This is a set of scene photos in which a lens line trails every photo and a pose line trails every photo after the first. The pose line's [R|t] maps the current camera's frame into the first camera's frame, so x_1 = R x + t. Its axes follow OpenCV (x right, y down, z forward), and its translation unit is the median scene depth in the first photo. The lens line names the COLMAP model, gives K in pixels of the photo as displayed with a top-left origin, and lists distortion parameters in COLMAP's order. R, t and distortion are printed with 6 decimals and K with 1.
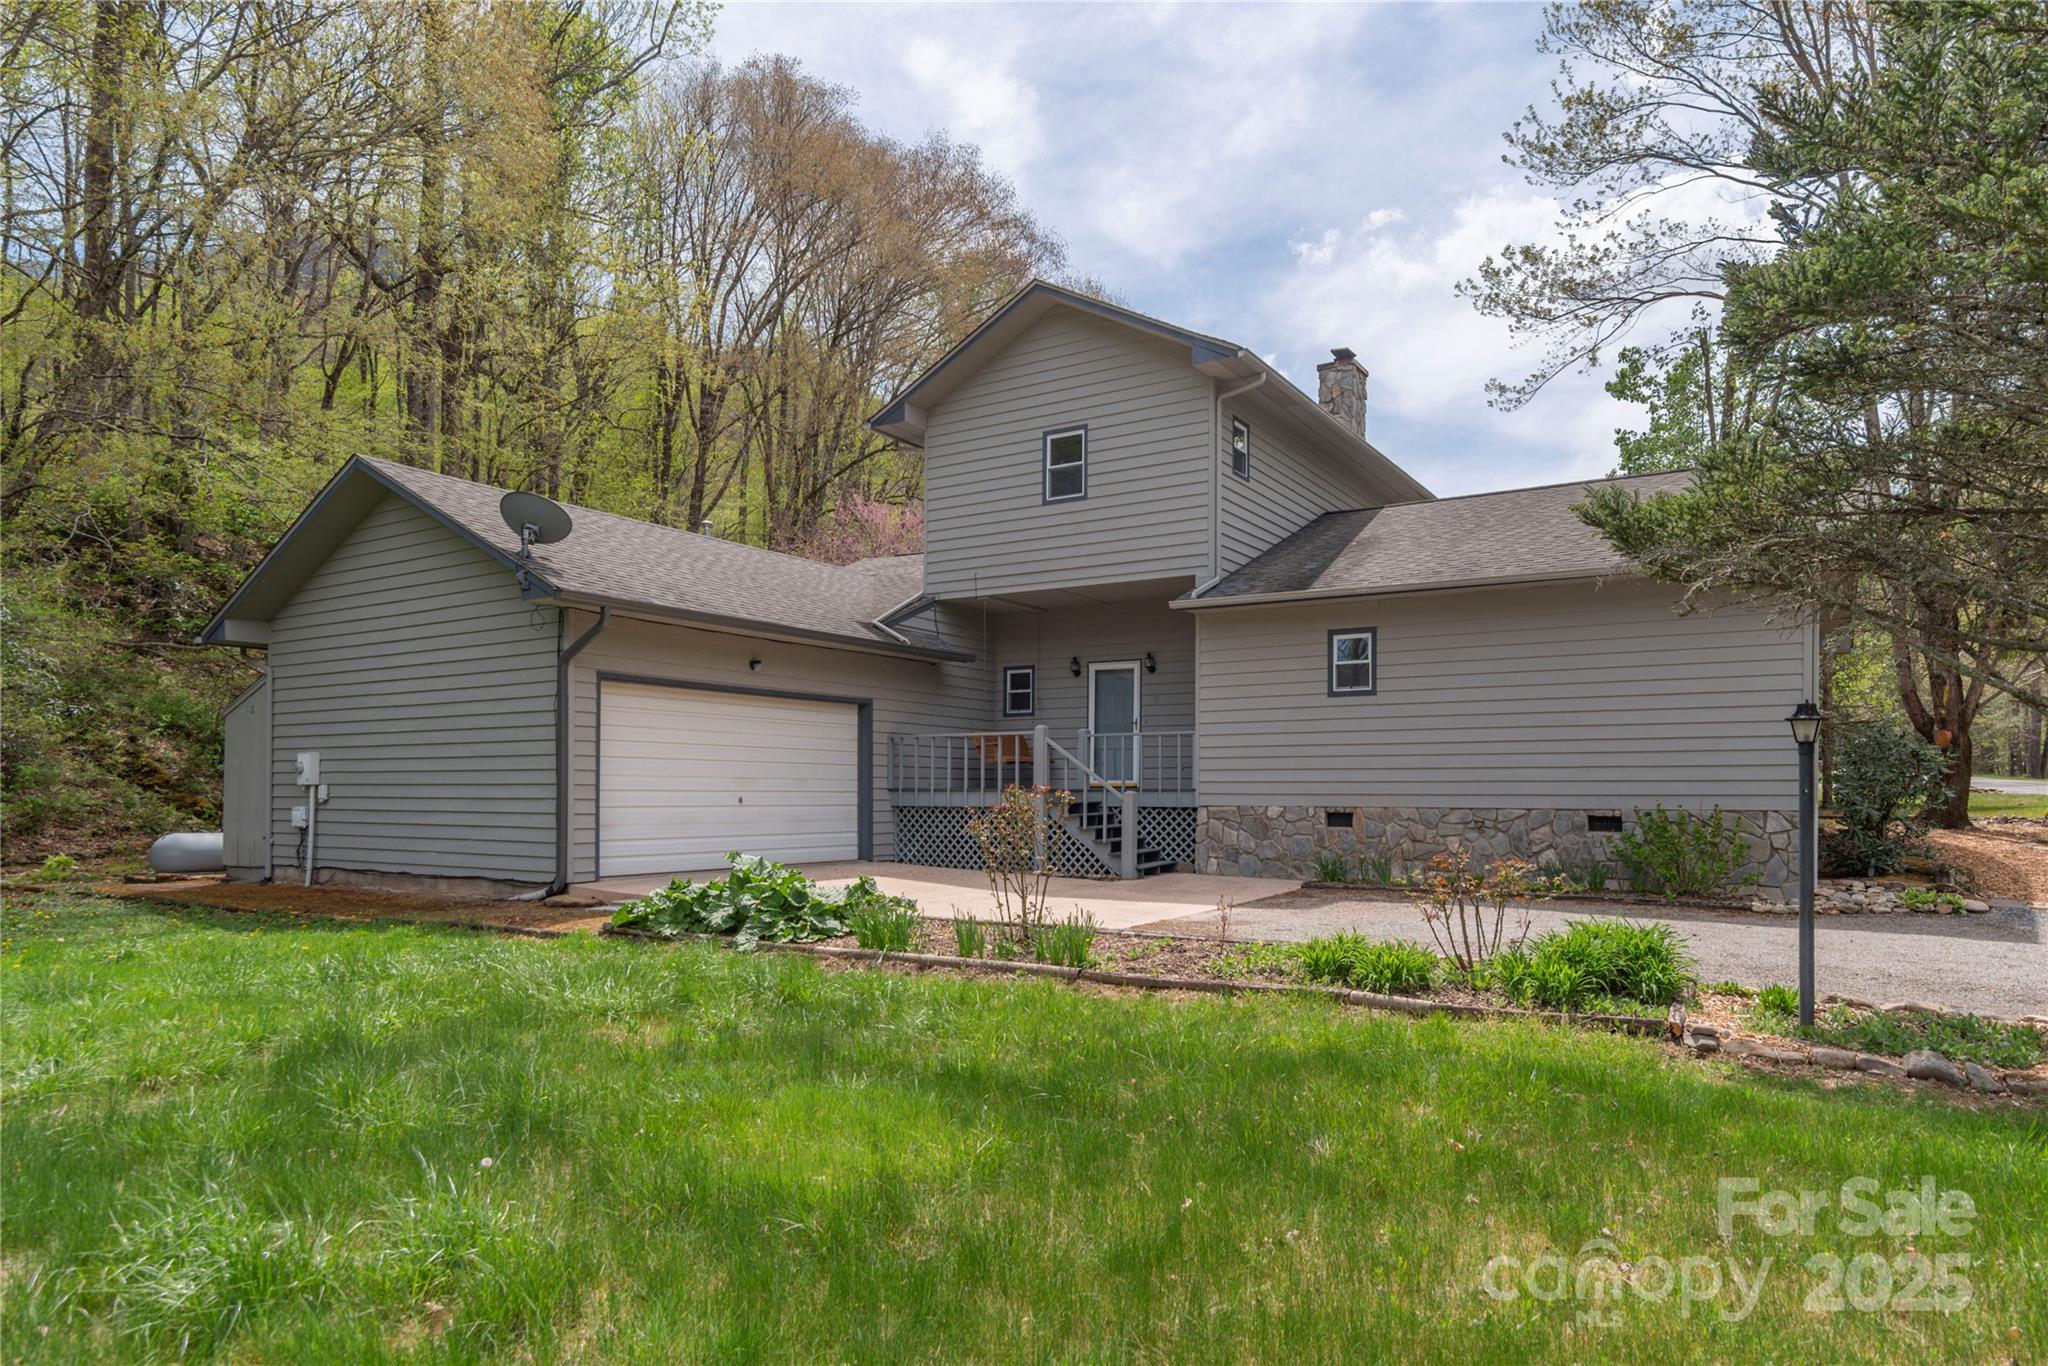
lens RADIAL K [[1224.1, 0, 1056.8], [0, 1224.1, 781.9], [0, 0, 1]] dist [0.004667, 0.000777]
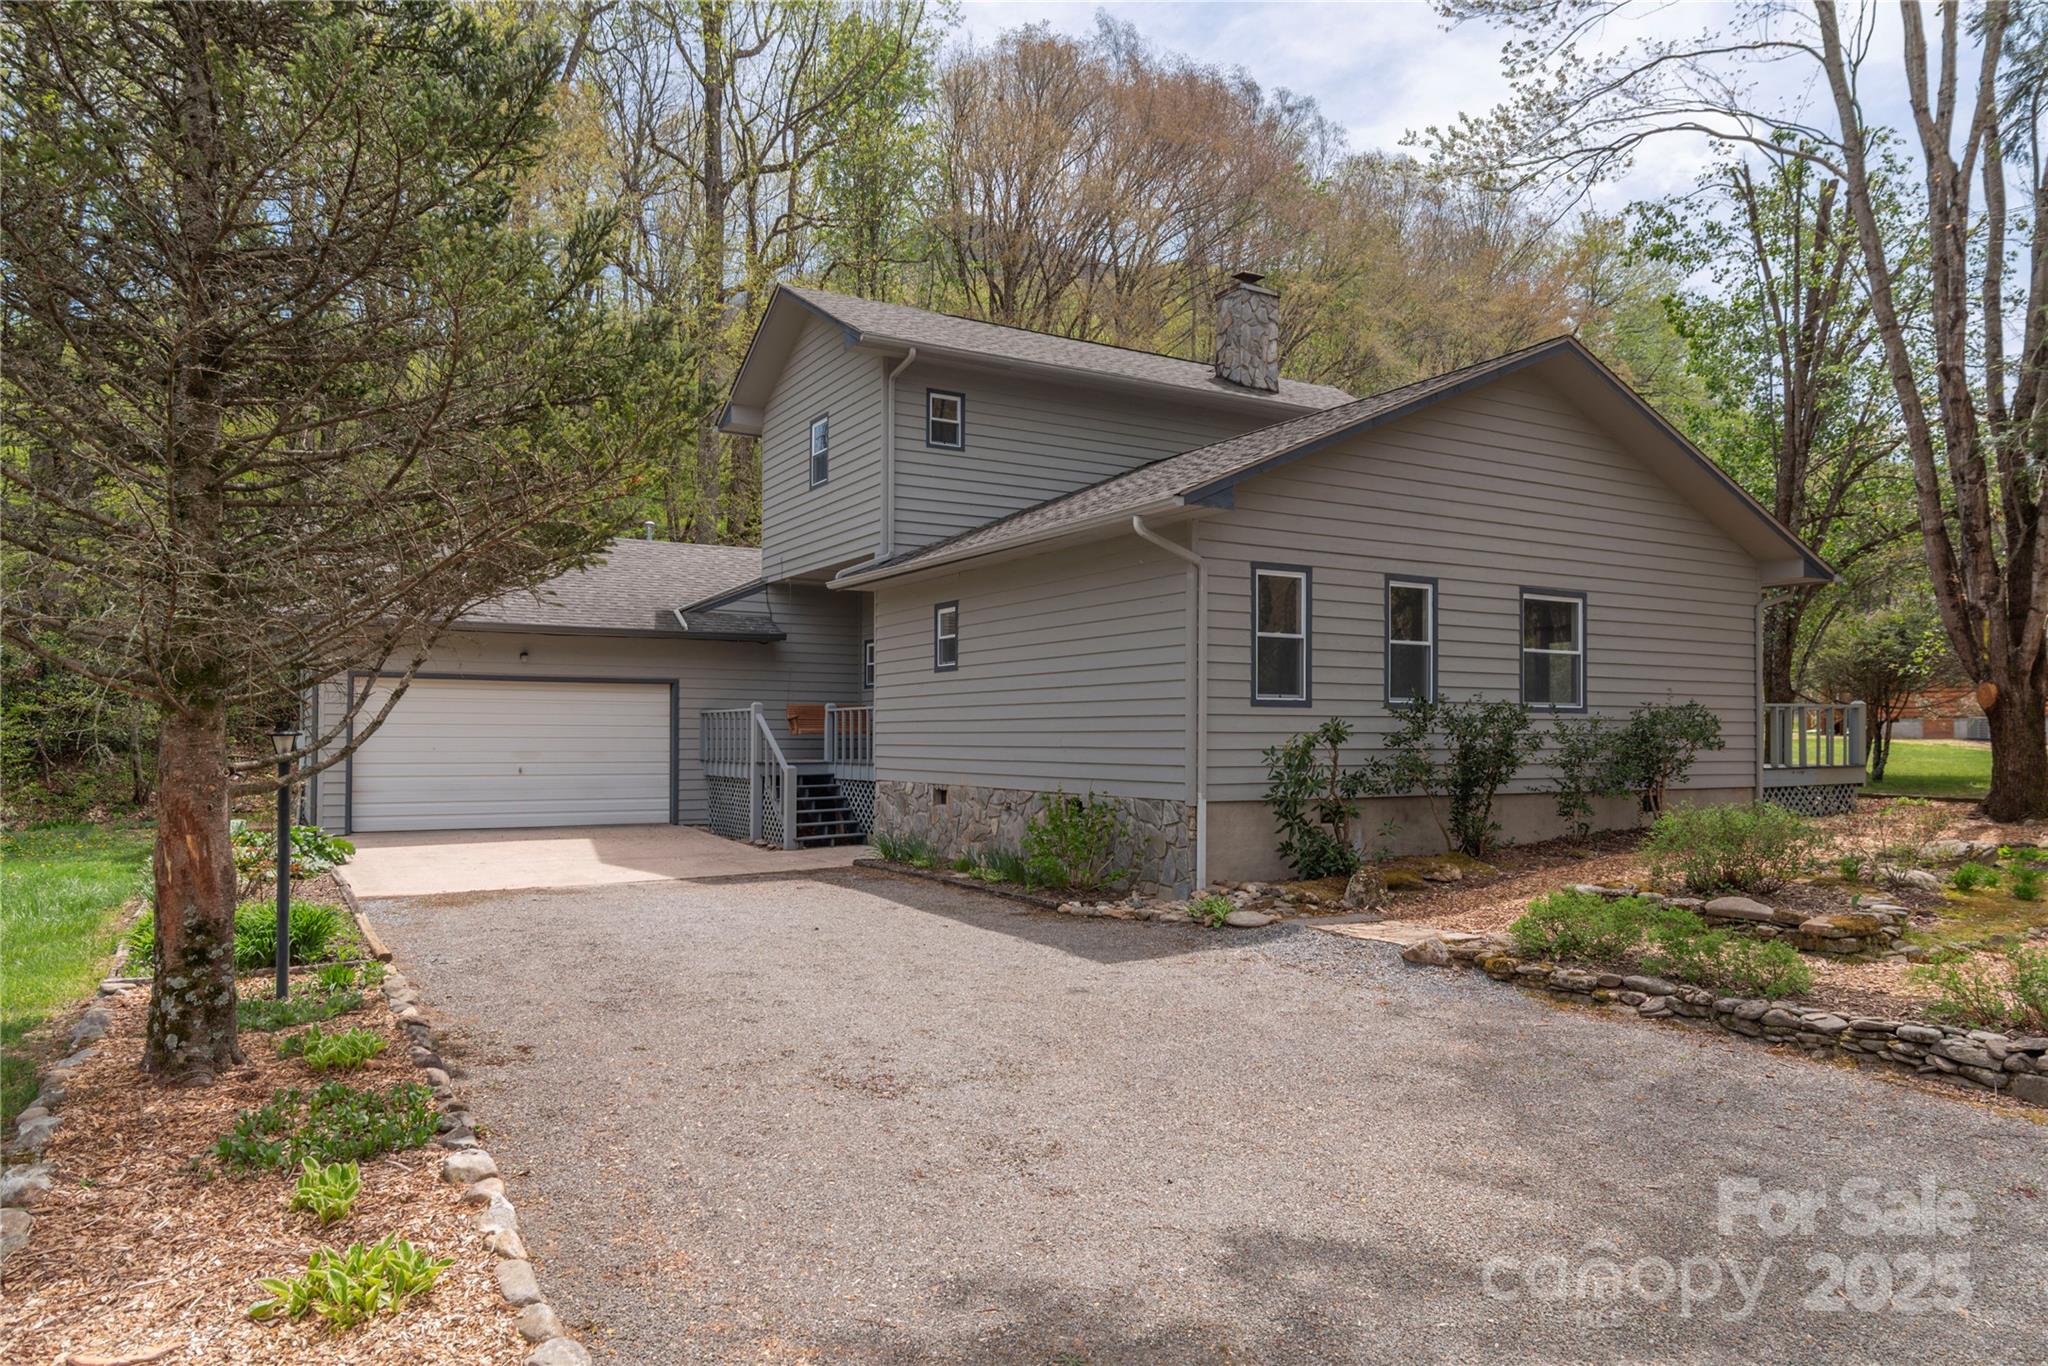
lens RADIAL K [[1346.7, 0, 1022.7], [0, 1346.7, 690.9], [0, 0, 1]] dist [0.000746, -0.000030]
pose [[0.878948, -0.017343, -0.476603, 0.707878], [0.004747, 0.999607, -0.027620, -0.021259], [0.476895, 0.022014, 0.878685, 0.073822]]
